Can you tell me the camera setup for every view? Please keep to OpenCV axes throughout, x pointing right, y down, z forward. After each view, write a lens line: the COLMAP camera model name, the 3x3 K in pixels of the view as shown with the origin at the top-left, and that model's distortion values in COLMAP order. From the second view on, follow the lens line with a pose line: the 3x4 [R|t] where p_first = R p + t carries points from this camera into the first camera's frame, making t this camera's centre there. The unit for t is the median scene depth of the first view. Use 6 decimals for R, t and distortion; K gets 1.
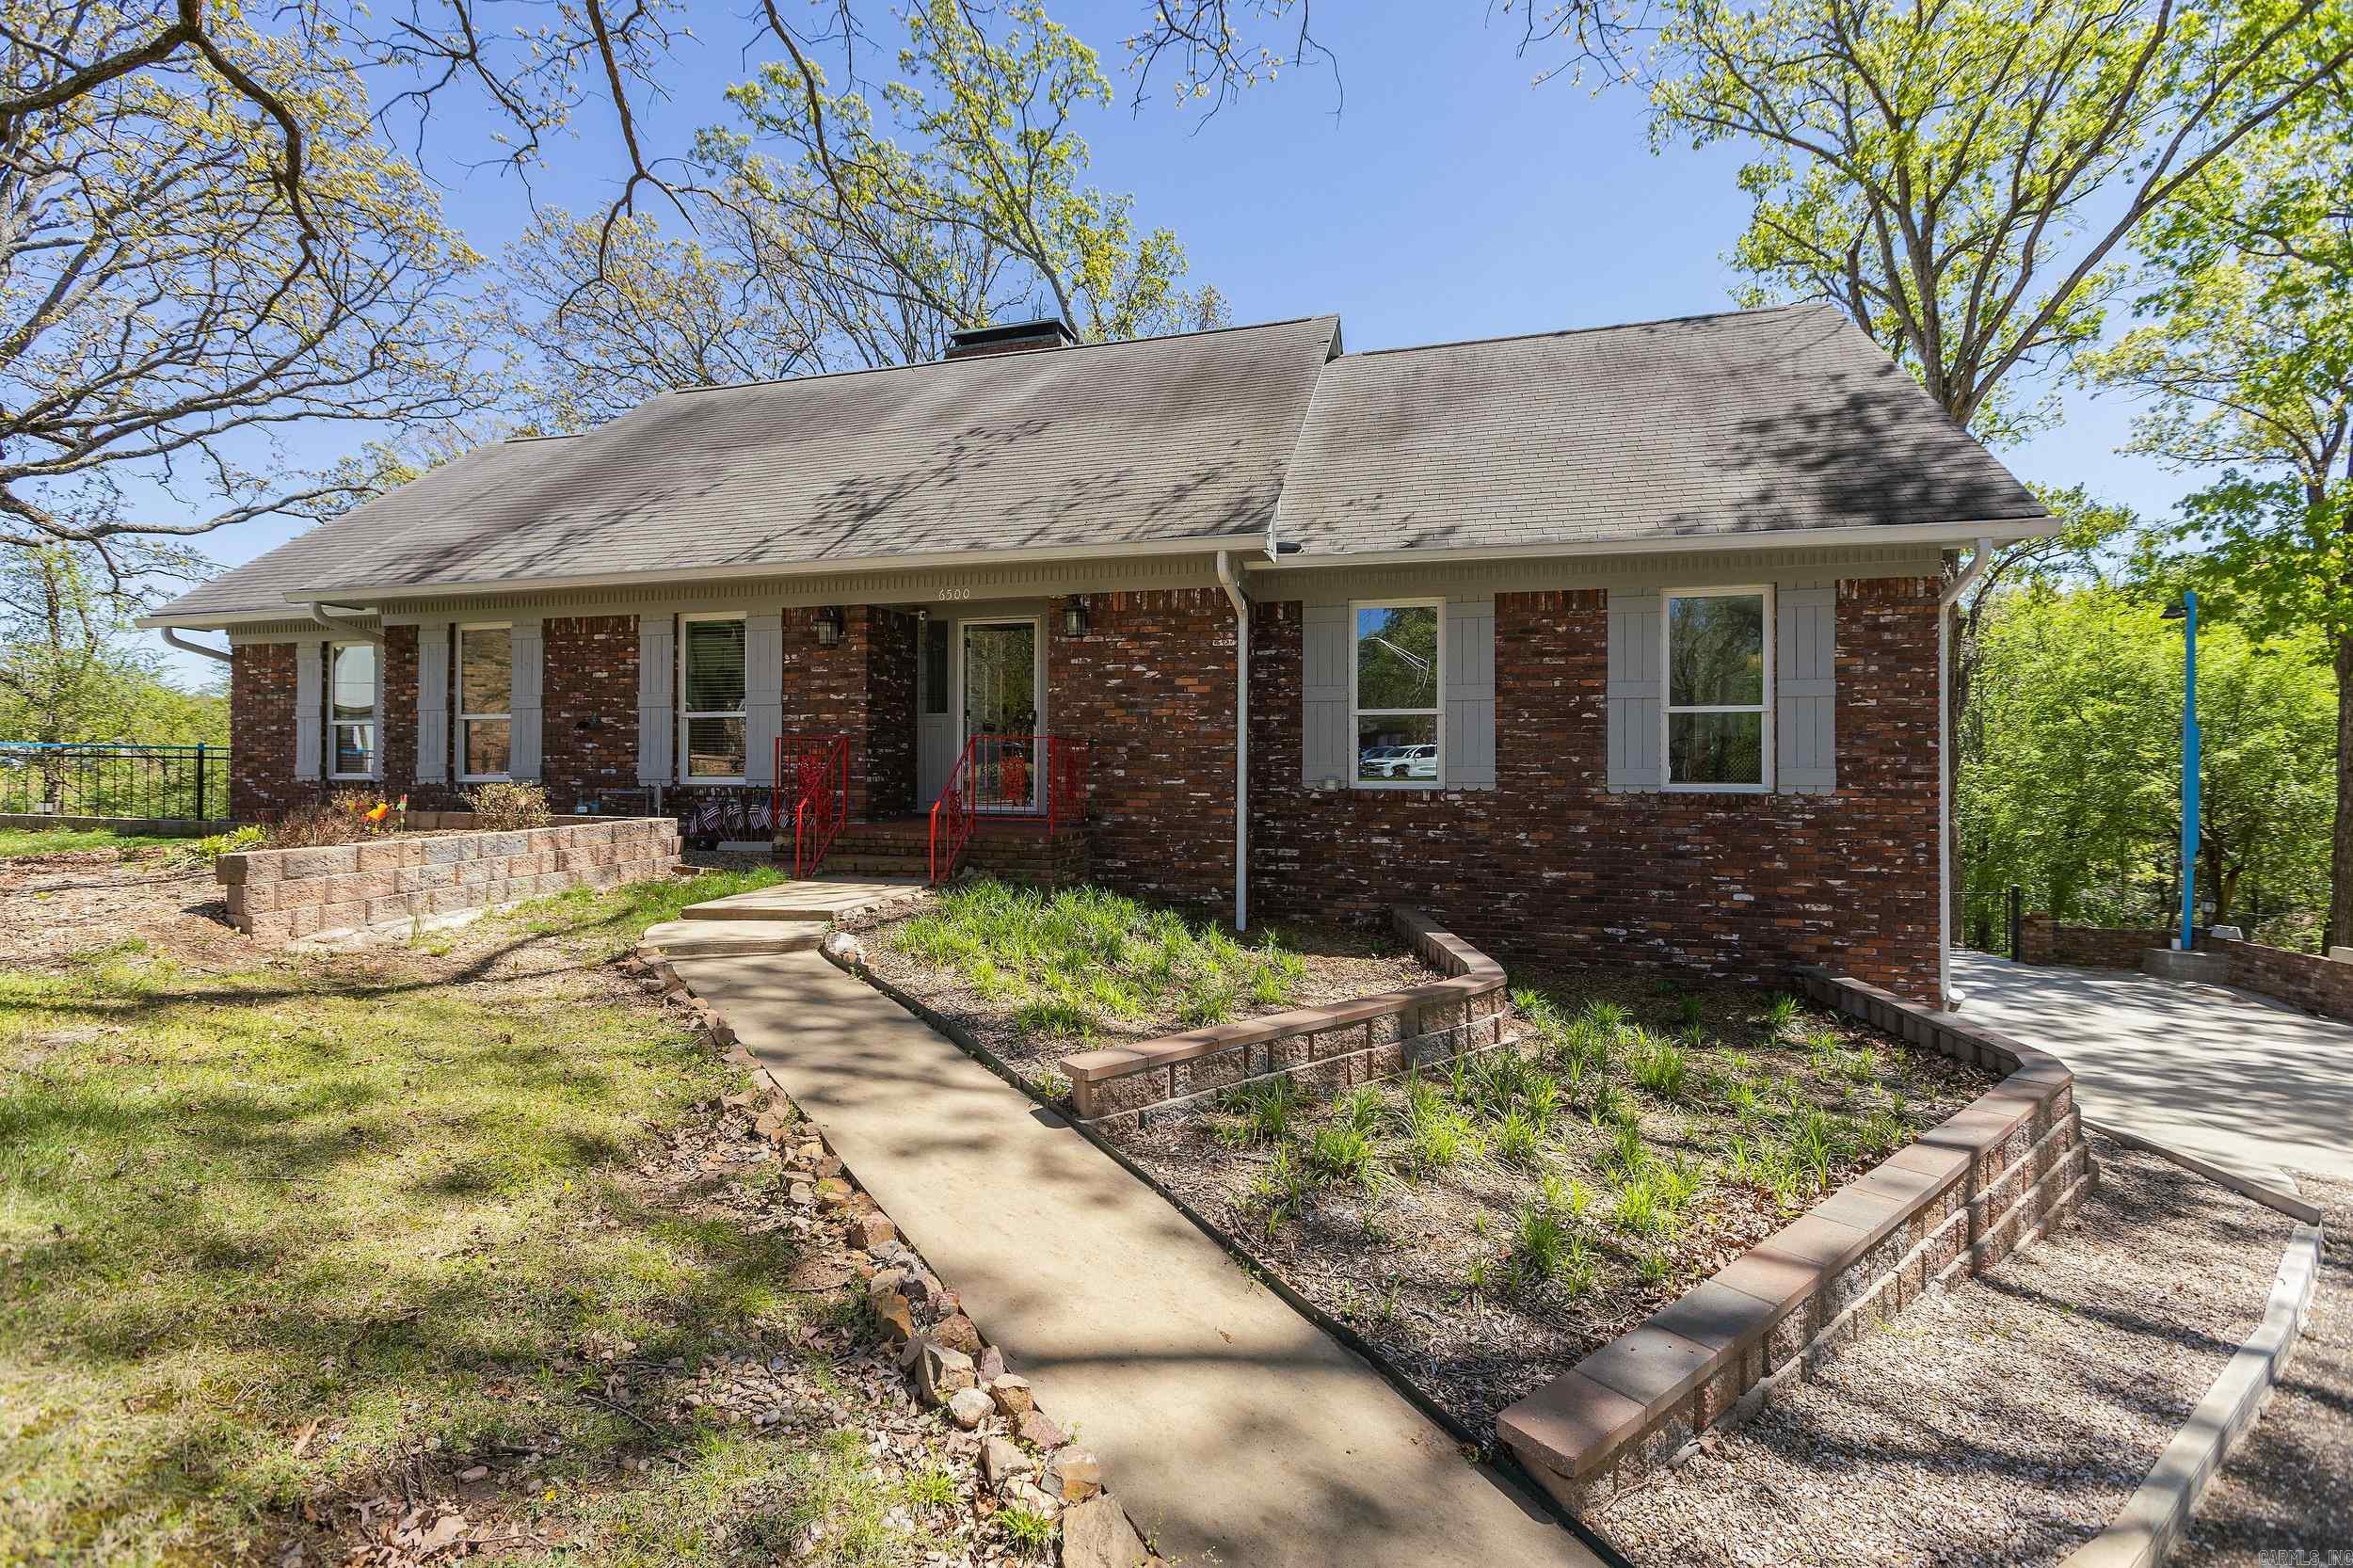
lens RADIAL K [[1048.9, 0, 1177.5], [0, 1048.9, 781.5], [0, 0, 1]] dist [-0.003491, 0.000015]
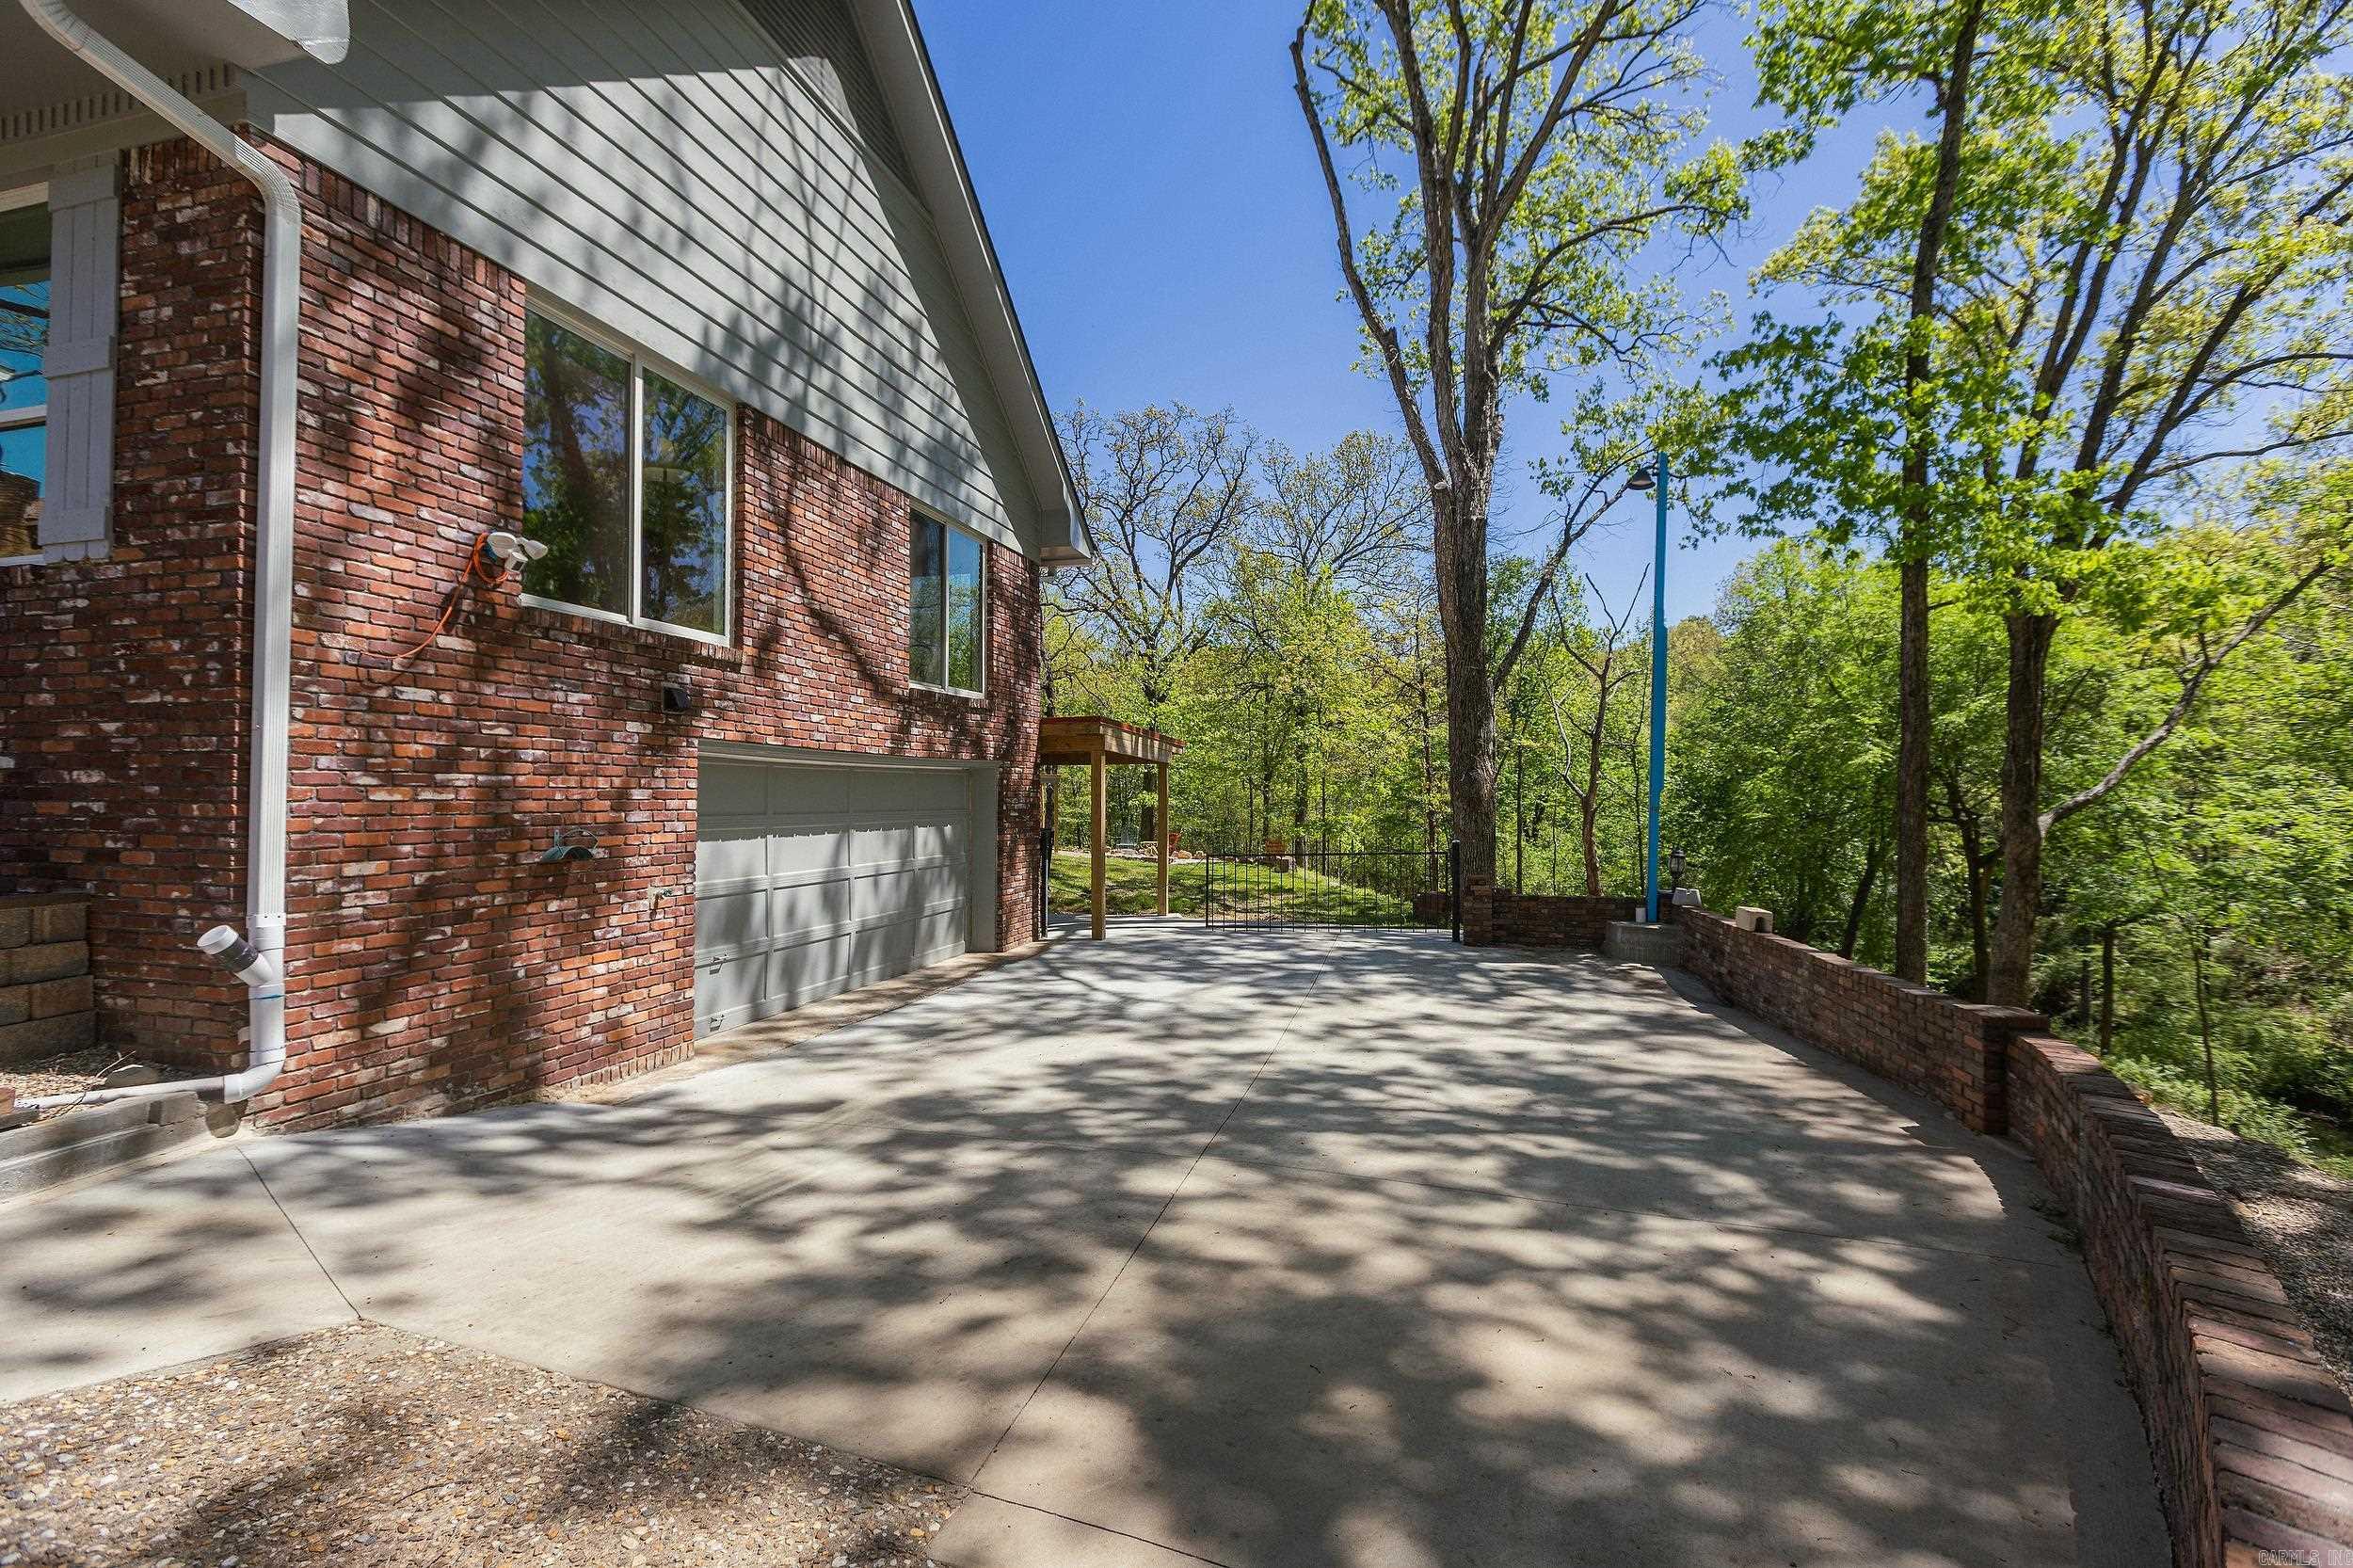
lens RADIAL K [[1048.9, 0, 1174.7], [0, 1048.9, 784.8], [0, 0, 1]] dist [-0.003491, 0.000015]
pose [[0.999792, -0.004844, 0.019794, 1.144802], [0.005150, 0.999868, -0.015427, 0.135849], [-0.019717, 0.015526, 0.999685, 0.473464]]
